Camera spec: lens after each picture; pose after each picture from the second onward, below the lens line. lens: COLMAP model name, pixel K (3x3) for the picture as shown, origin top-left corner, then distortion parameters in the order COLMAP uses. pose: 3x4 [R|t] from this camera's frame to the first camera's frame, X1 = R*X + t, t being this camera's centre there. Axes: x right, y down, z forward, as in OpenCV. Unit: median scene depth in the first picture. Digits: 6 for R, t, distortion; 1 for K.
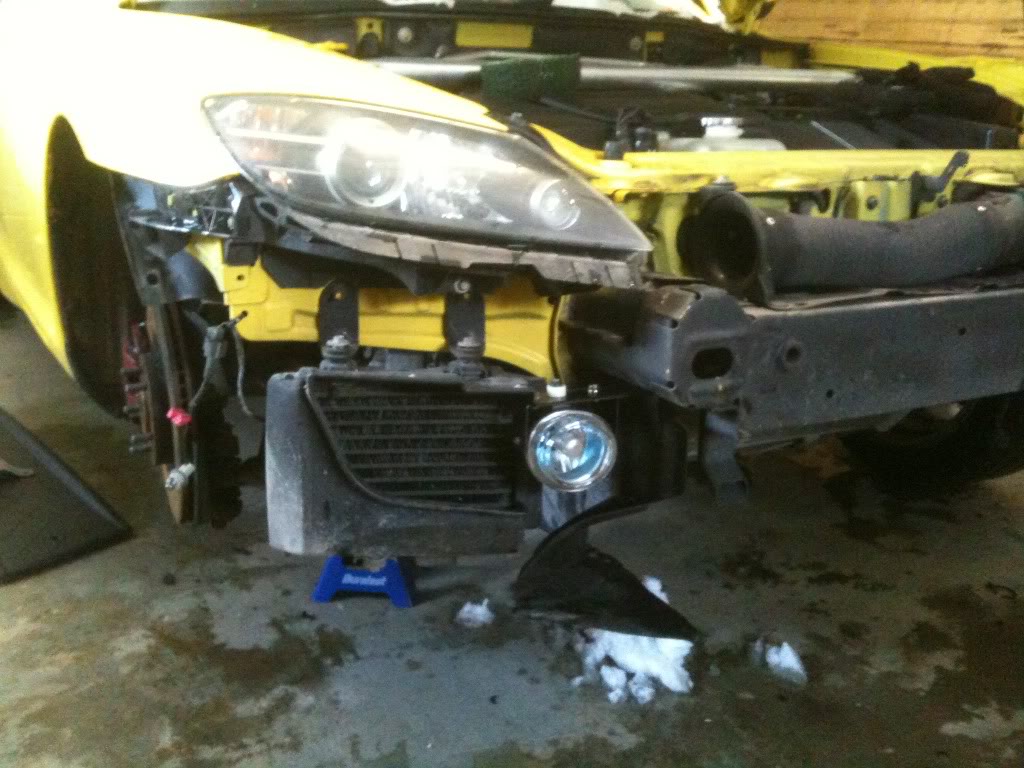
lens RADIAL K [[1063.5, 0, 512.0], [0, 1063.5, 384.0], [0, 0, 1]] dist [0.124038, -0.386499]
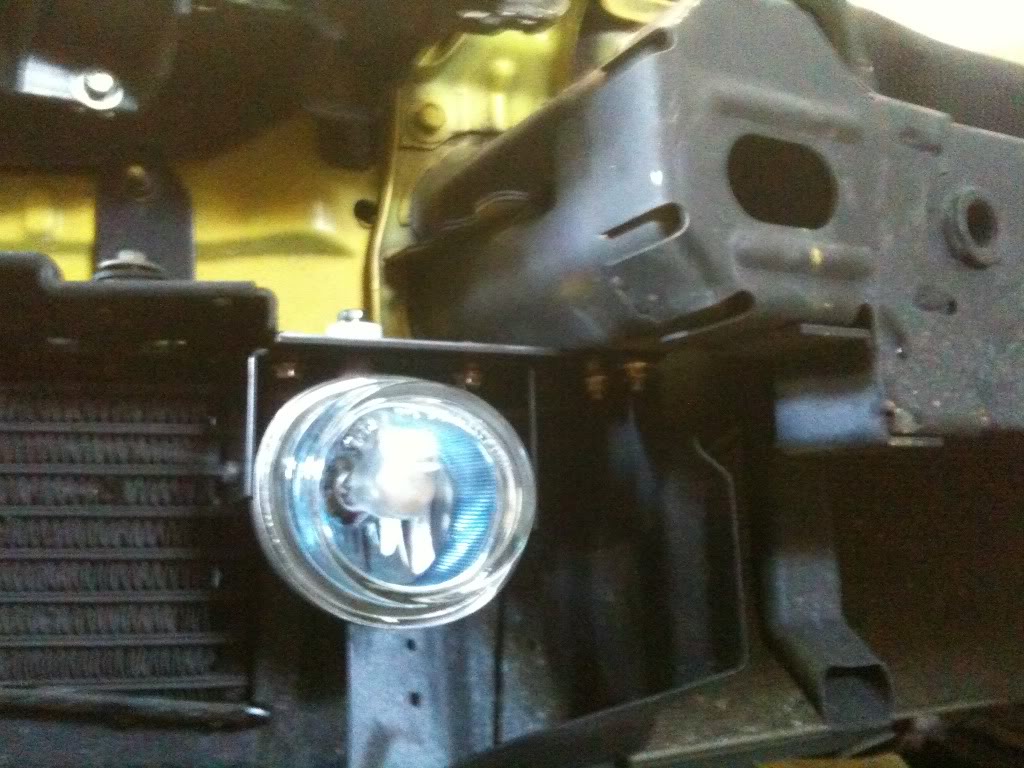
lens RADIAL K [[1063.5, 0, 512.0], [0, 1063.5, 384.0], [0, 0, 1]] dist [0.124038, -0.386499]
pose [[0.997681, -0.056222, 0.038371, 0.081218], [0.066659, 0.921116, -0.383538, 0.160402], [-0.013781, 0.385206, 0.922728, 0.683140]]
